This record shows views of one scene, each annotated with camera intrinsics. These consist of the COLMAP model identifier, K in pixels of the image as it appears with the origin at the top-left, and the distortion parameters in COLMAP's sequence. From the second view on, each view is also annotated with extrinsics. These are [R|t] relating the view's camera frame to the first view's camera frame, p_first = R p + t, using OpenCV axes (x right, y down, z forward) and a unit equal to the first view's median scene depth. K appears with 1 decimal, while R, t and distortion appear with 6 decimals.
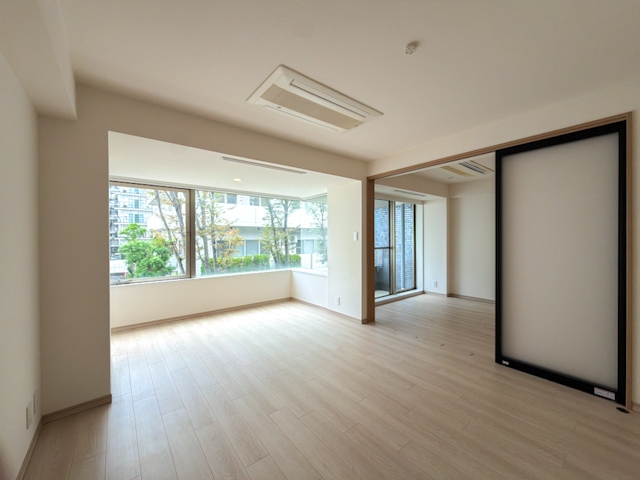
lens RADIAL K [[256.7, 0, 320.0], [0, 256.7, 240.0], [0, 0, 1]] dist [0.000255, 0.000260]
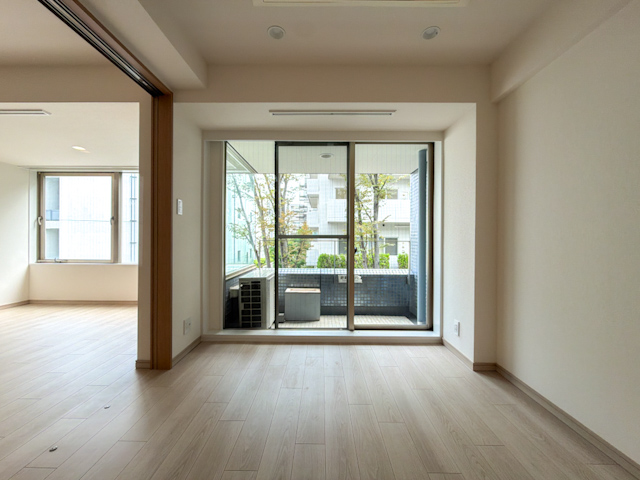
lens RADIAL K [[259.7, 0, 320.0], [0, 259.7, 240.0], [0, 0, 1]] dist [0.000358, 0.000074]
pose [[0.770691, 0.012155, -0.637093, 0.786409], [-0.013315, 0.999907, 0.002970, 0.050507], [0.637069, 0.006194, 0.770782, 0.804163]]
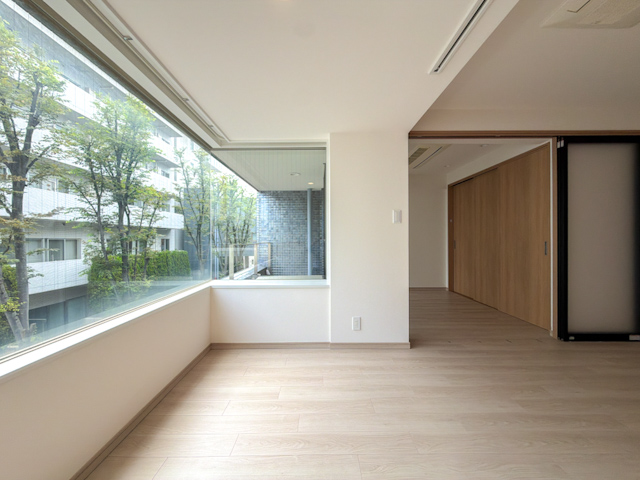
lens RADIAL K [[256.7, 0, 320.0], [0, 256.7, 240.0], [0, 0, 1]] dist [0.000255, 0.000260]
pose [[0.624994, -0.002223, 0.780626, -0.489611], [0.008030, 0.999961, -0.003581, 0.045130], [-0.780588, 0.008507, 0.624988, 0.746596]]
